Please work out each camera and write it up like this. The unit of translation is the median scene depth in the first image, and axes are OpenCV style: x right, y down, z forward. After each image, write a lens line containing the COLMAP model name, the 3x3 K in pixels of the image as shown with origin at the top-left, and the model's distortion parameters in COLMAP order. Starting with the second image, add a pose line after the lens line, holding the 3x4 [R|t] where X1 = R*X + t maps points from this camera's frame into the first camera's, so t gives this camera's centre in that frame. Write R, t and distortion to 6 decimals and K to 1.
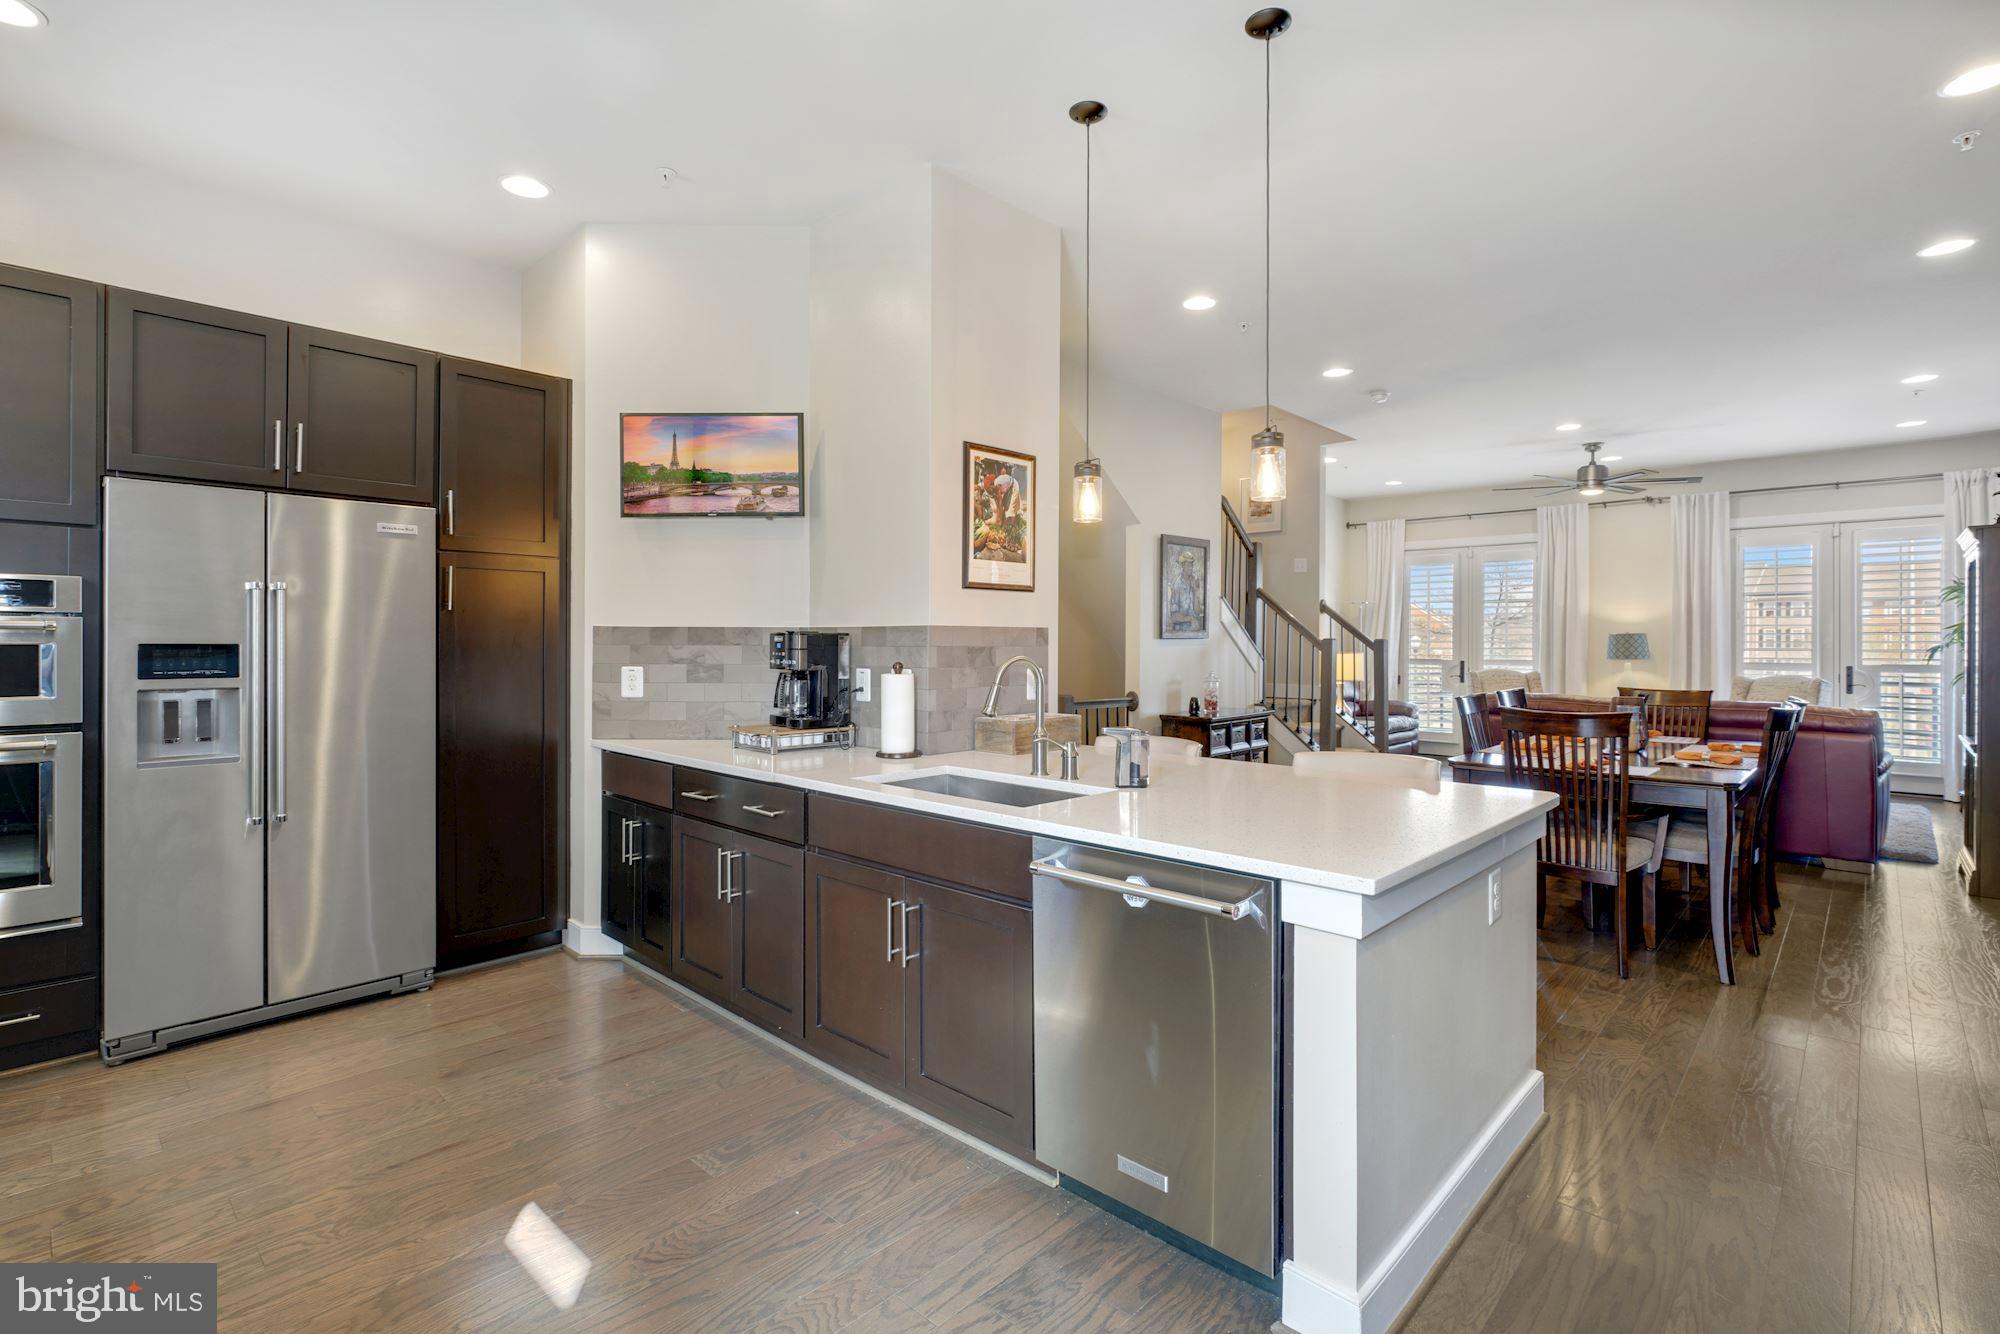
lens RADIAL K [[921.4, 0, 990.0], [0, 921.4, 645.6], [0, 0, 1]] dist [-0.013243, -0.000018]
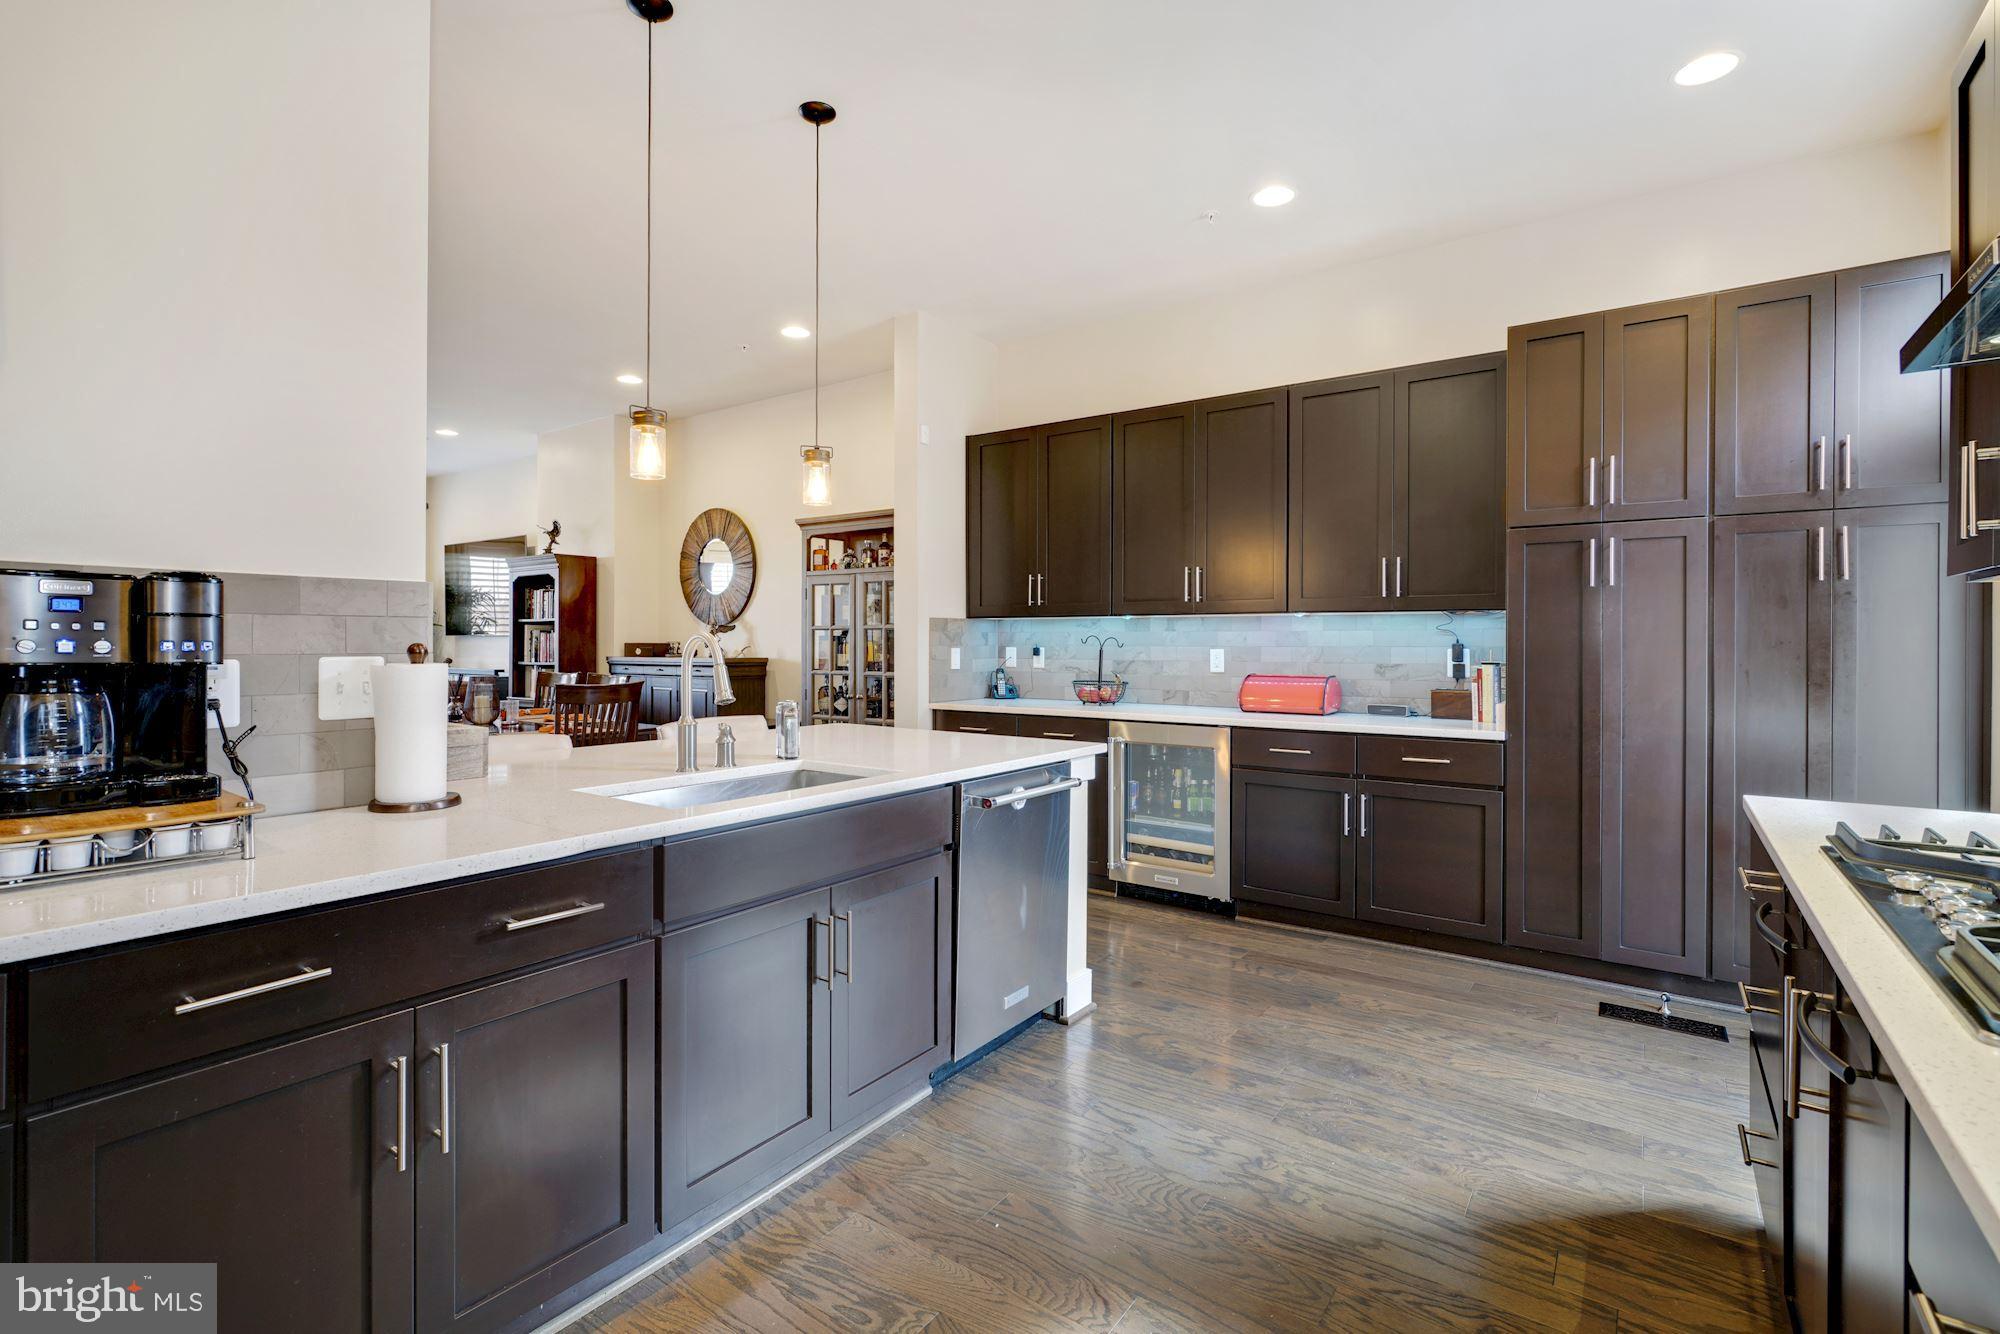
lens RADIAL K [[921.4, 0, 990.0], [0, 921.4, 645.6], [0, 0, 1]] dist [-0.013243, -0.000018]
pose [[-0.137683, -0.000999, 0.990476, -1.008519], [0.000808, 0.999999, 0.001121, 0.026226], [-0.990476, 0.000955, -0.137682, 1.010884]]
